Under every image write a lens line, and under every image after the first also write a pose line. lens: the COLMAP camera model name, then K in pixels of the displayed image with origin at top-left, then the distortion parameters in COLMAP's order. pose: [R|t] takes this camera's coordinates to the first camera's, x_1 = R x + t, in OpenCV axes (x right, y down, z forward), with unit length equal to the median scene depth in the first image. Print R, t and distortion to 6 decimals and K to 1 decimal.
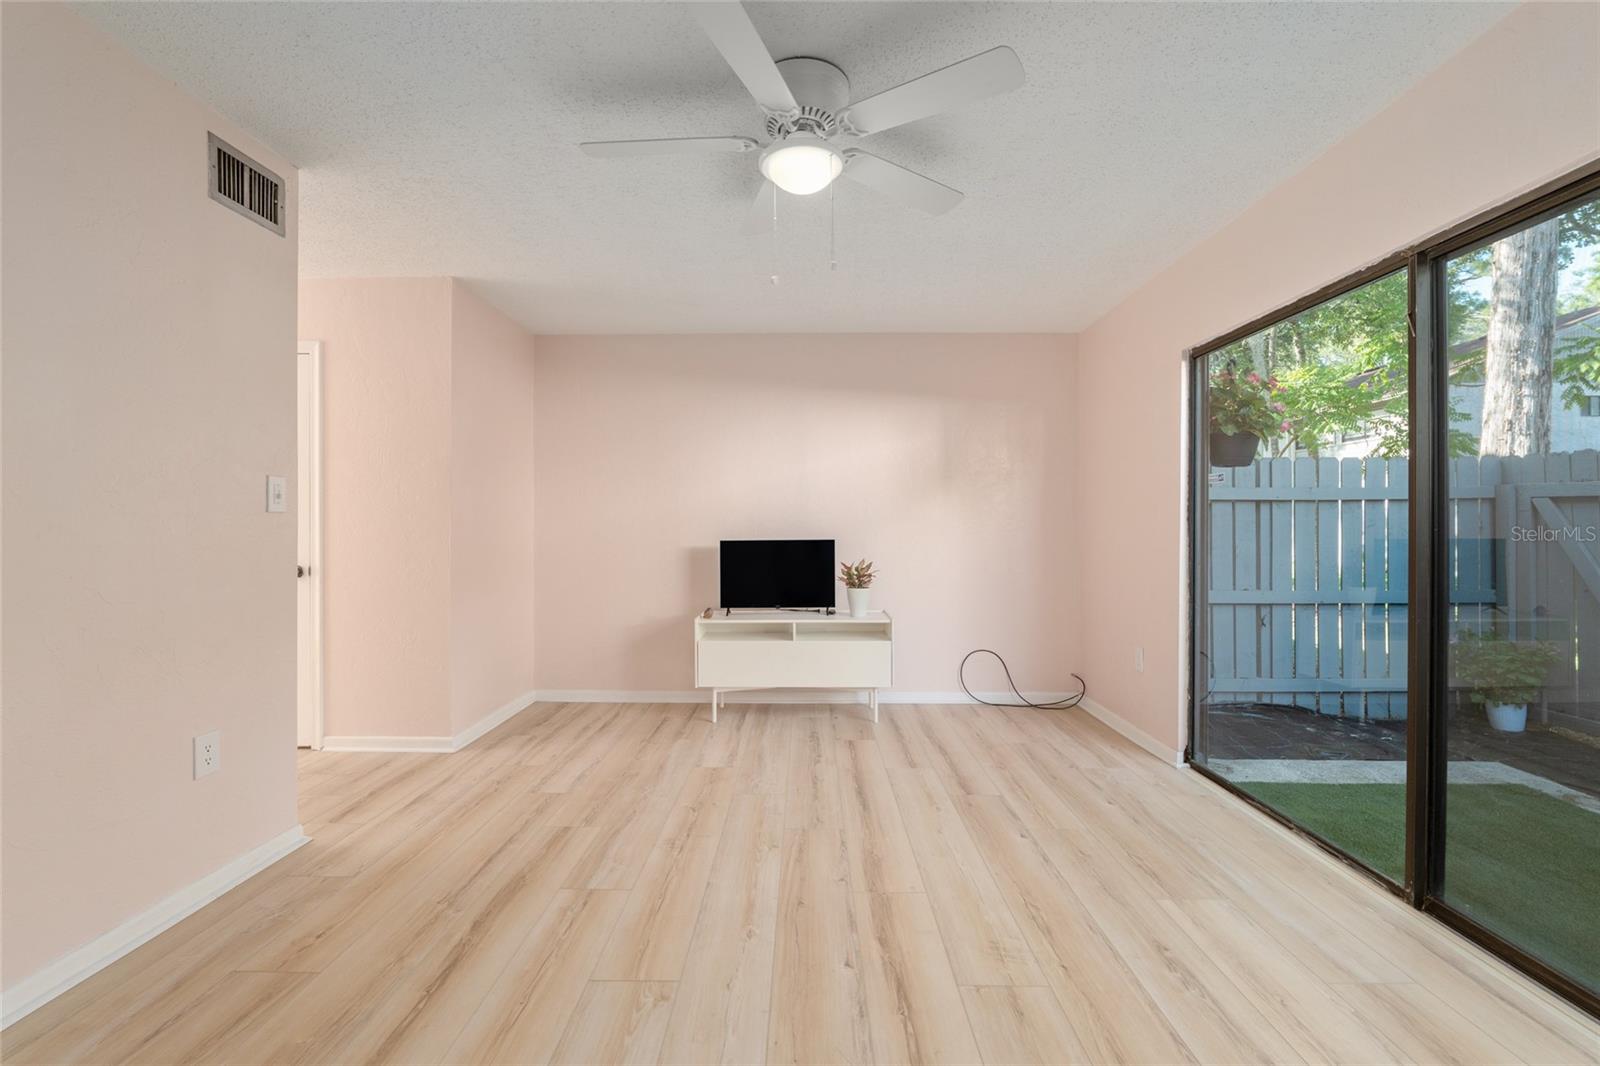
lens RADIAL K [[669.8, 0, 795.0], [0, 669.8, 524.2], [0, 0, 1]] dist [-0.010739, 0.000350]
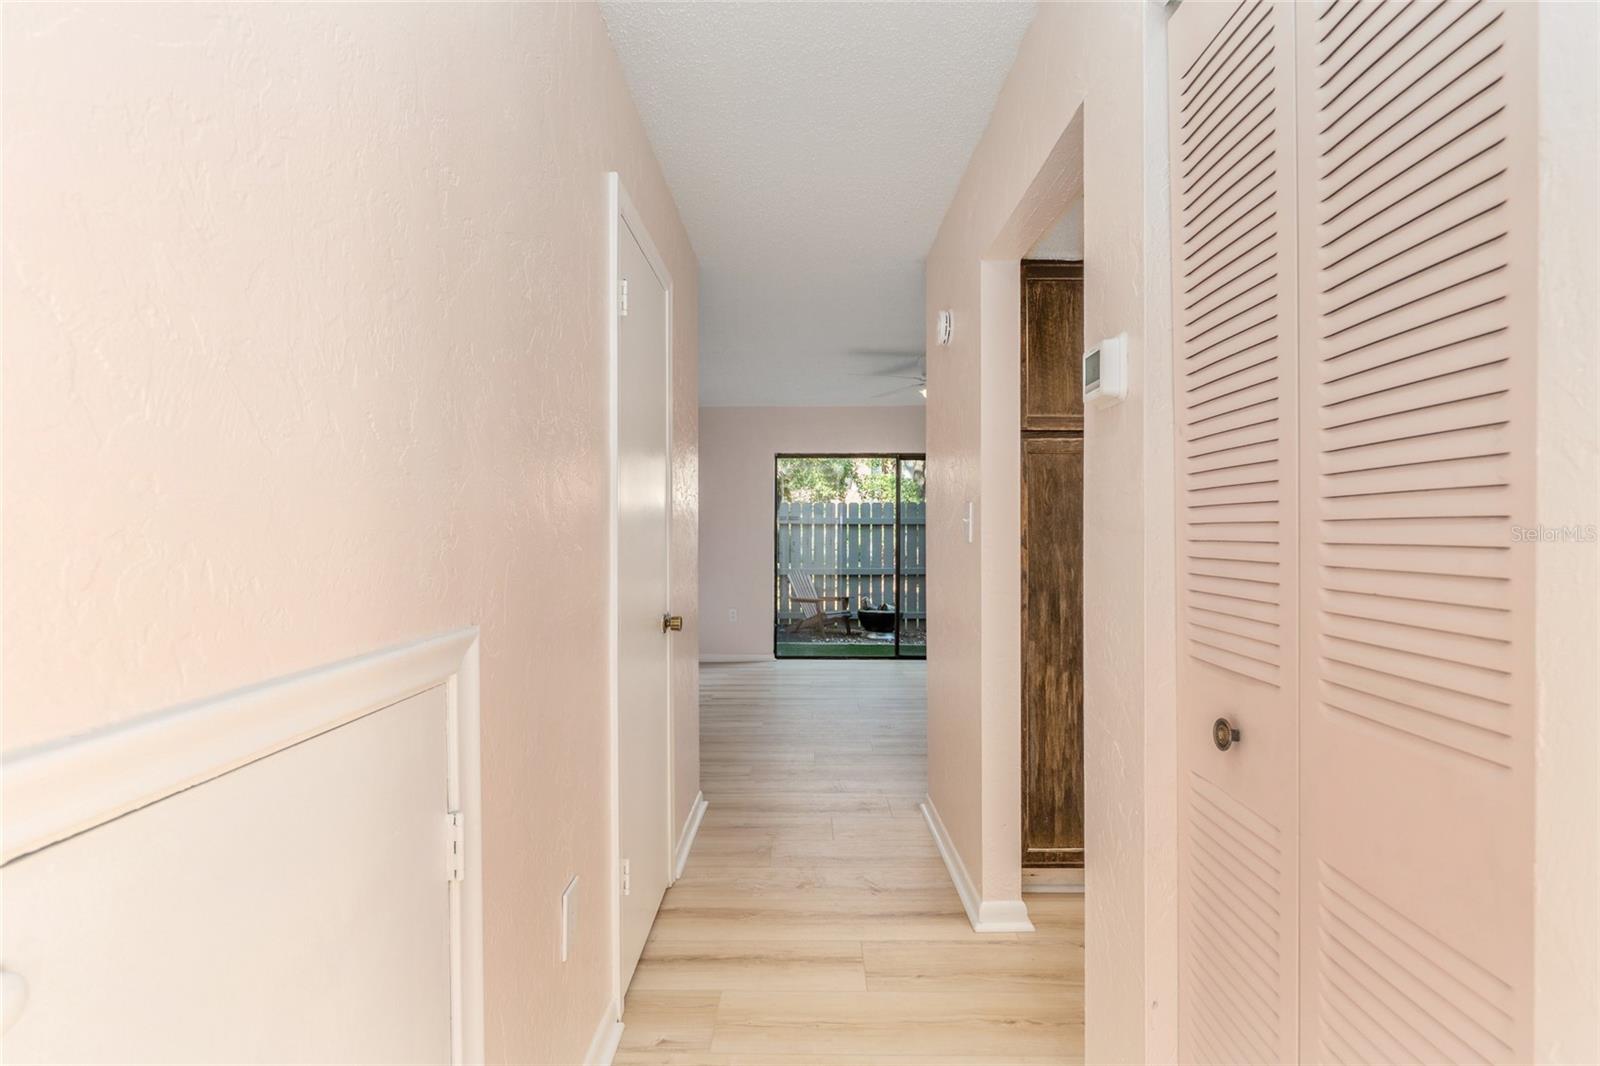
lens RADIAL K [[704.0, 0, 800.0], [0, 704.0, 533.0], [0, 0, 1]] dist [-0.000362, -0.000191]
pose [[-0.009194, 0.001926, 0.999956, -1.155548], [-0.003157, 0.999993, -0.001955, -0.011067], [-0.999953, -0.003175, -0.009188, 0.708367]]
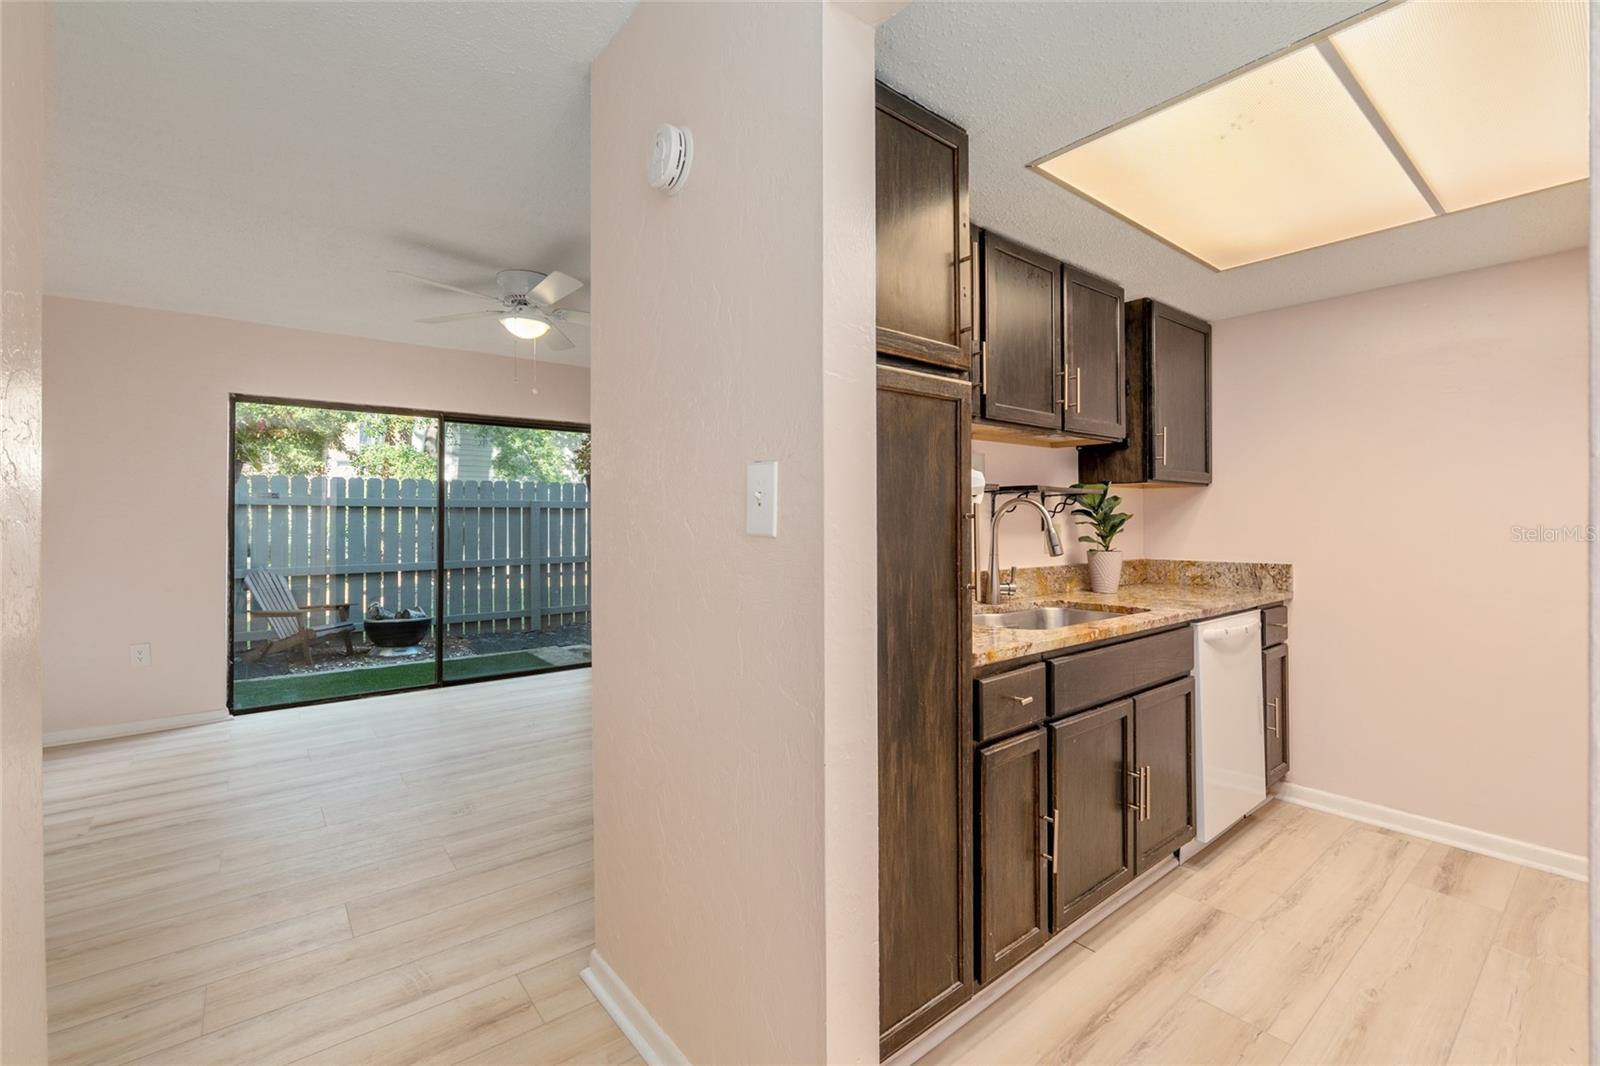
lens RADIAL K [[687.0, 0, 796.1], [0, 687.0, 511.4], [0, 0, 1]] dist [-0.008751, 0.000238]
pose [[-0.634904, 0.008601, 0.772544, -0.836790], [-0.000161, 0.999937, -0.011265, -0.012905], [-0.772591, -0.007277, -0.634862, 0.745799]]
